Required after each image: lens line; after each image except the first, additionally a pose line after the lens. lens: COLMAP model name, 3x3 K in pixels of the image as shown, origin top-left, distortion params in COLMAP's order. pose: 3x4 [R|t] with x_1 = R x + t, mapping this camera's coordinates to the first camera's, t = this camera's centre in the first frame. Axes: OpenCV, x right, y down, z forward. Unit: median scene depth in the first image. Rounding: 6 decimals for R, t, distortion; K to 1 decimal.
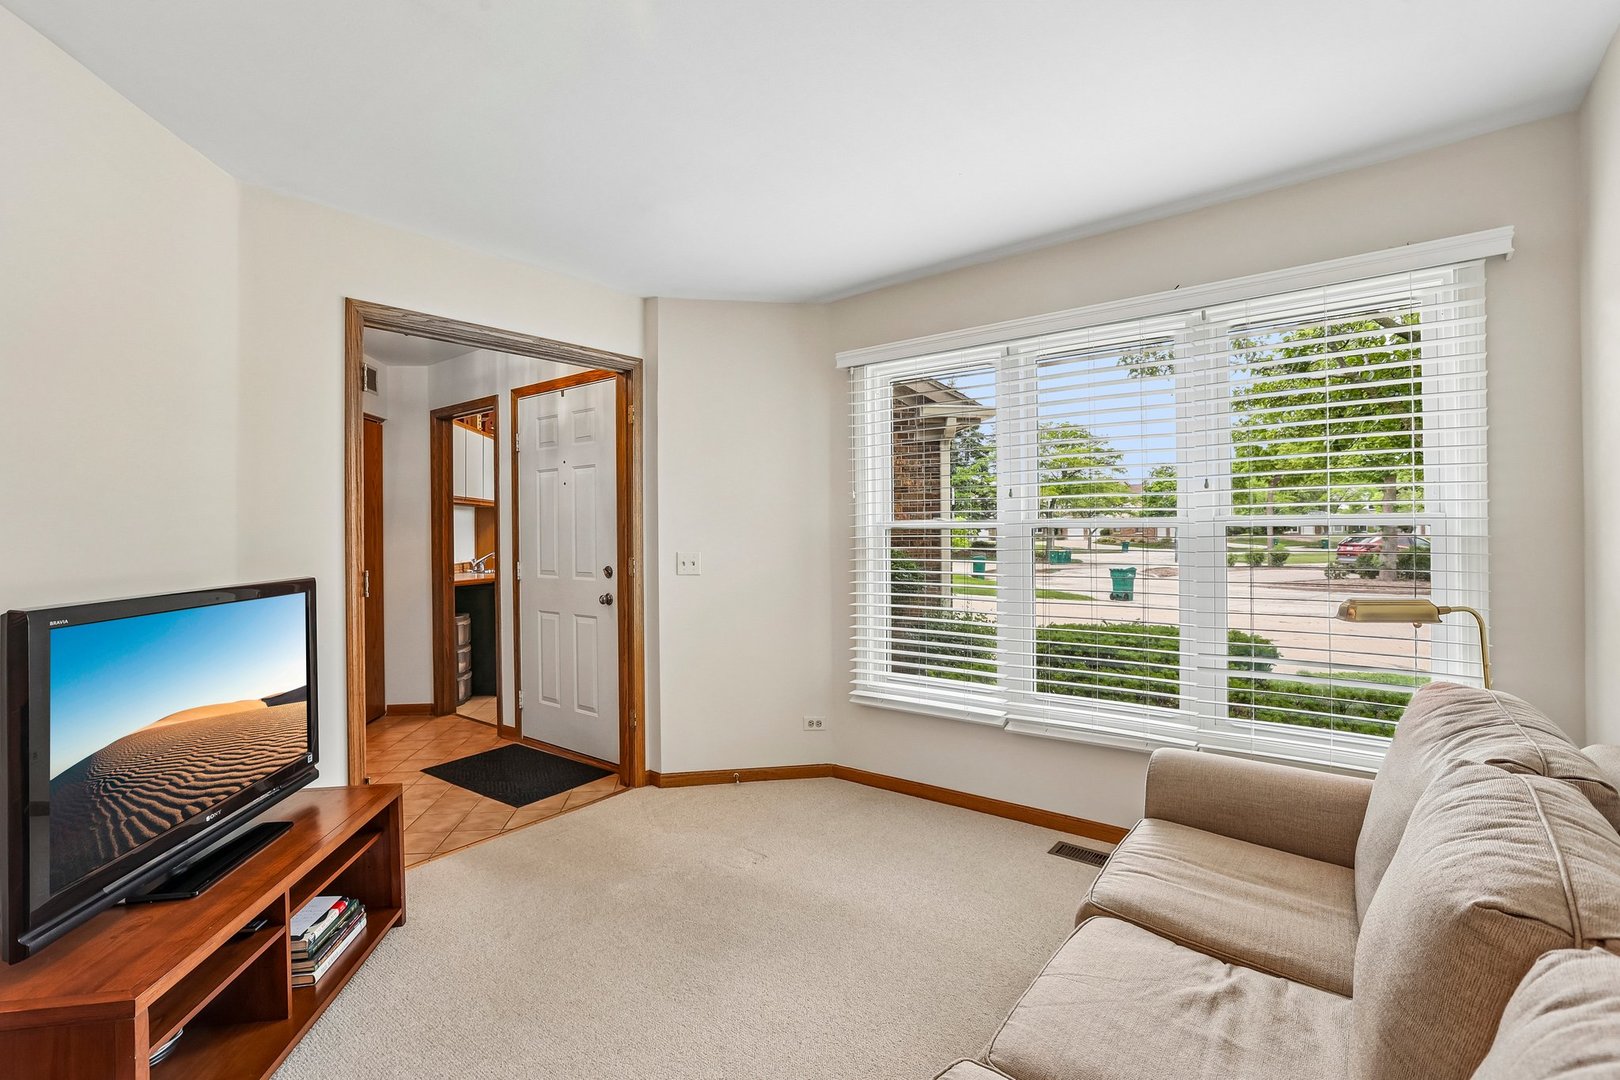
lens RADIAL K [[738.7, 0, 808.8], [0, 738.7, 523.0], [0, 0, 1]] dist [-0.056623, 0.026087]
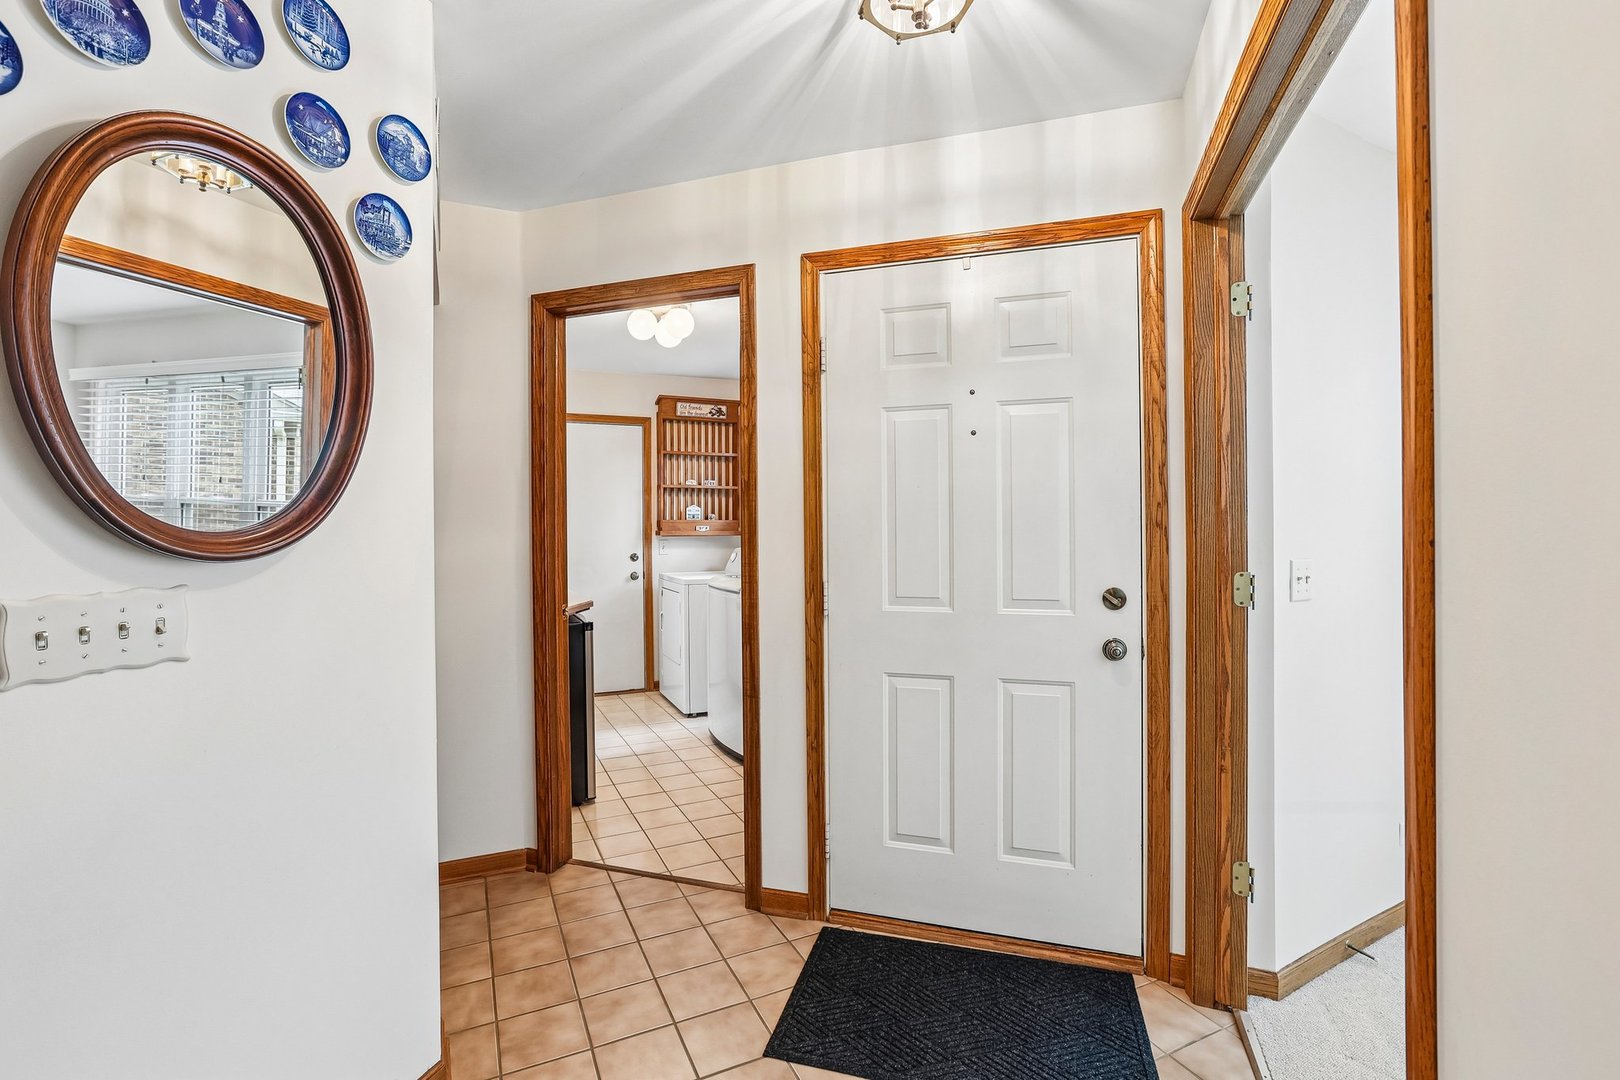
lens RADIAL K [[738.7, 0, 808.8], [0, 738.7, 523.0], [0, 0, 1]] dist [-0.056623, 0.026087]
pose [[0.947735, 0.009495, 0.318917, -0.608660], [-0.008926, 0.999955, -0.003245, 0.014308], [-0.318934, 0.000229, 0.947777, 0.529596]]
